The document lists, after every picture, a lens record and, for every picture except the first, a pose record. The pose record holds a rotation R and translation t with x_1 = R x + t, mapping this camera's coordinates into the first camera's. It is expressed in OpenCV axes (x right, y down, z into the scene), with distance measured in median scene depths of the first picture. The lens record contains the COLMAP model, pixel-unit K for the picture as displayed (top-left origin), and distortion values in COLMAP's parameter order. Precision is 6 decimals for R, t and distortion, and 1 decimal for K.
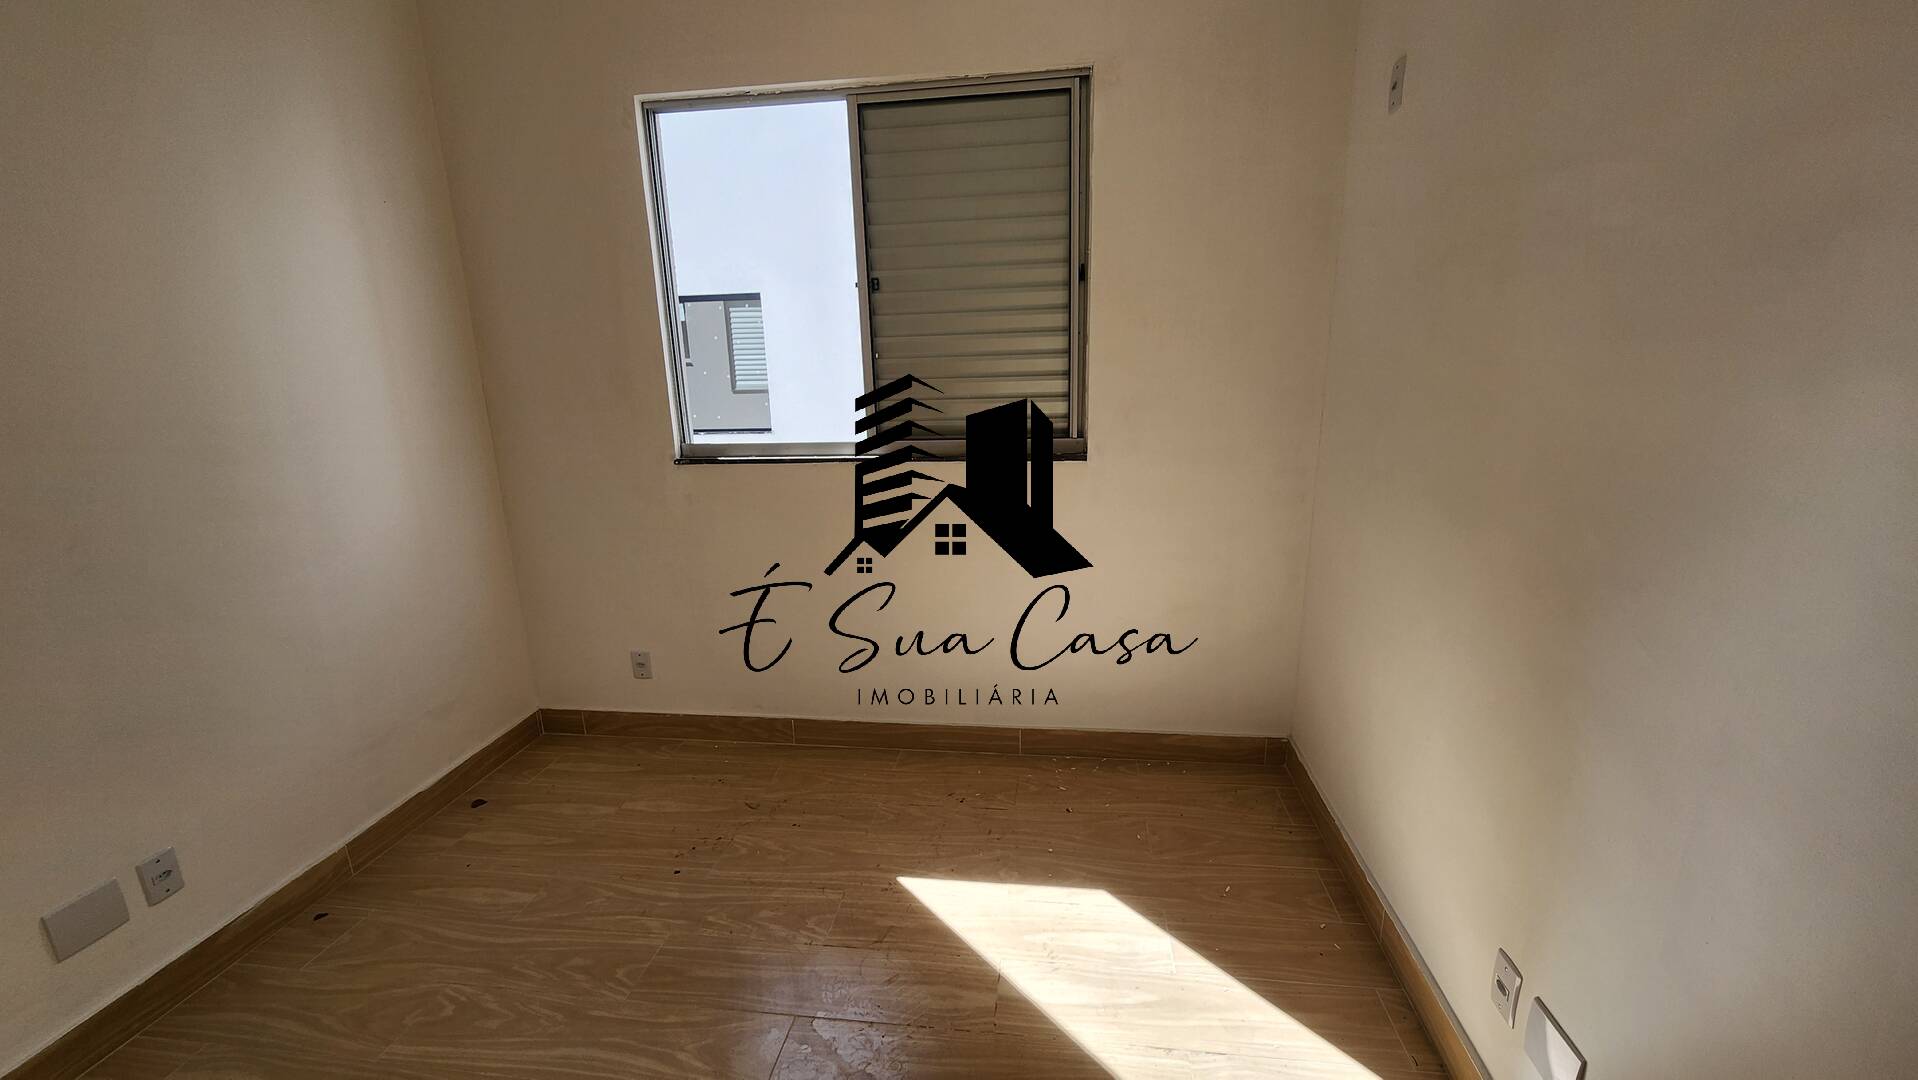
lens RADIAL K [[782.0, 0, 970.8], [0, 782.0, 549.5], [0, 0, 1]] dist [-0.003340, 0.001335]
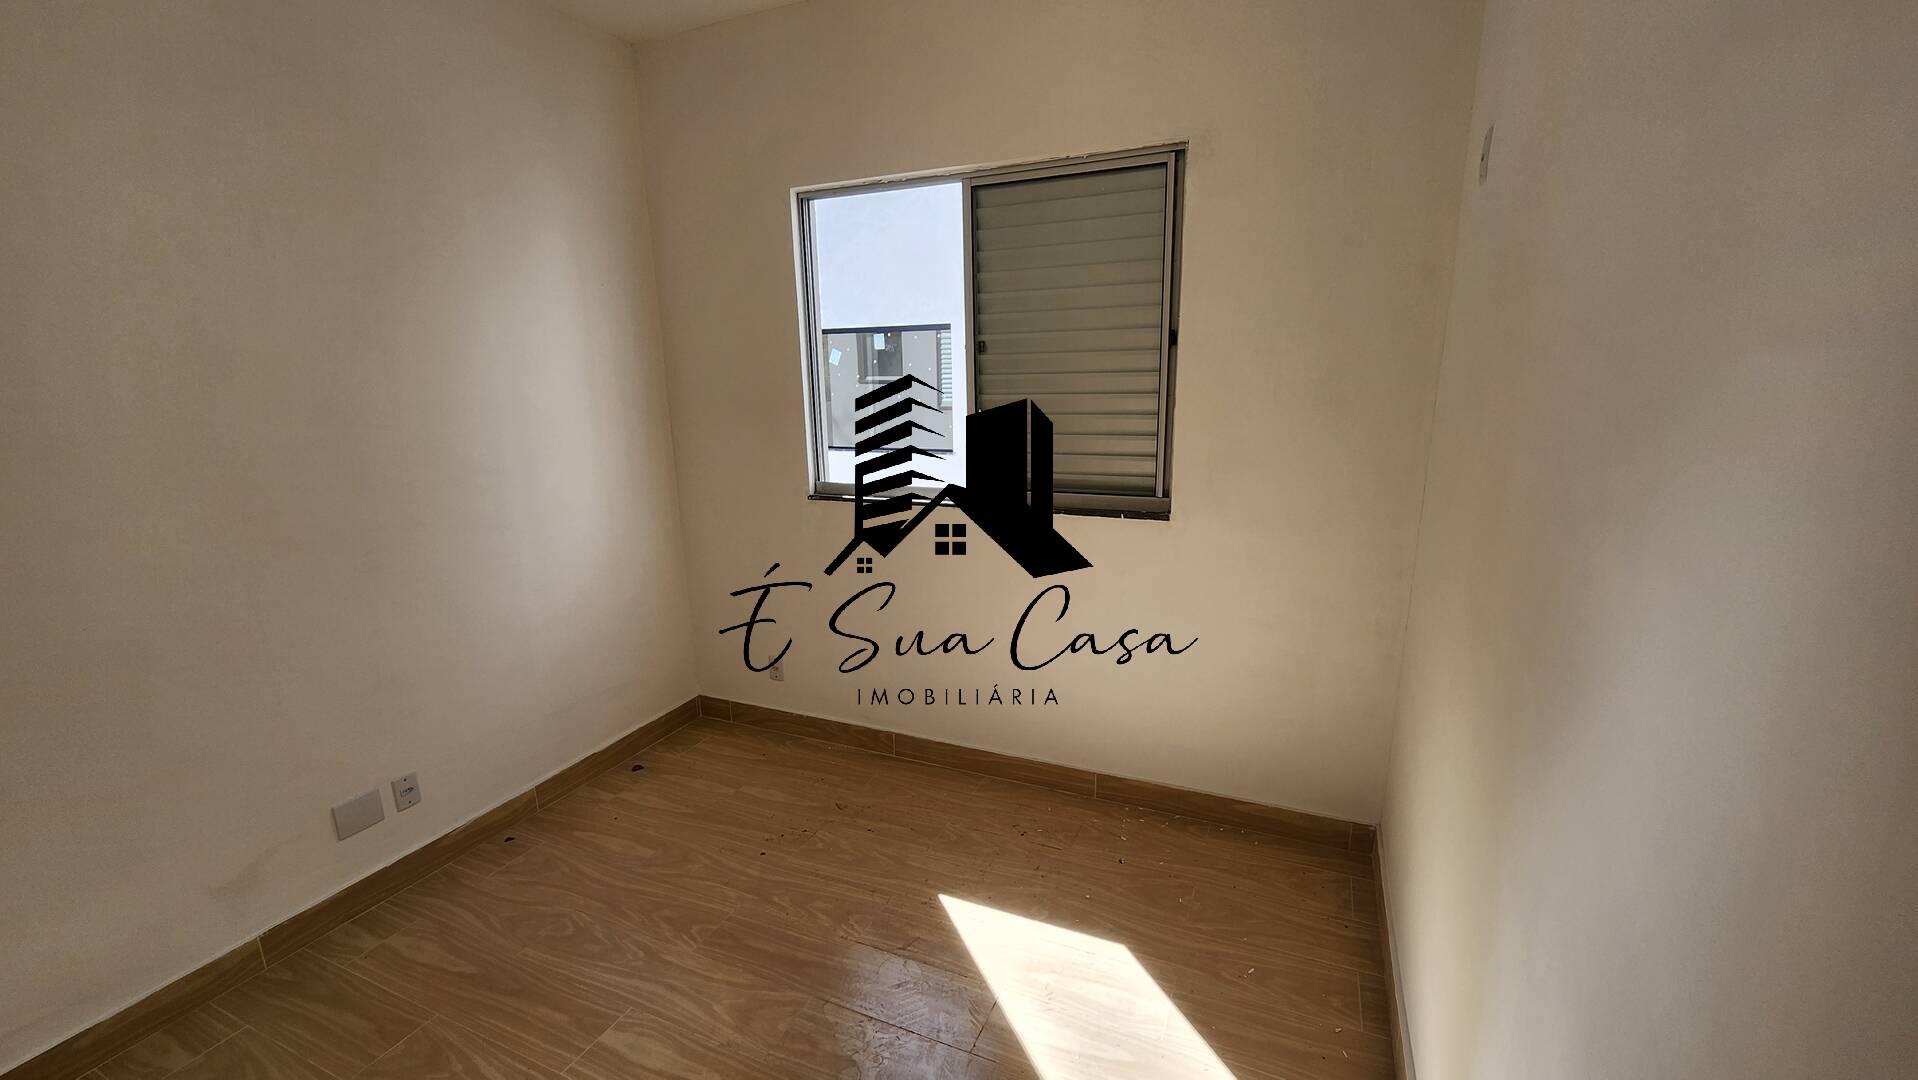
lens RADIAL K [[782.0, 0, 959.0], [0, 782.0, 550.5], [0, 0, 1]] dist [-0.003340, 0.001335]
pose [[0.959170, 0.072329, -0.273424, 0.186481], [-0.075724, 0.997127, -0.001868, -0.058468], [0.272503, 0.022496, 0.961892, -0.054850]]
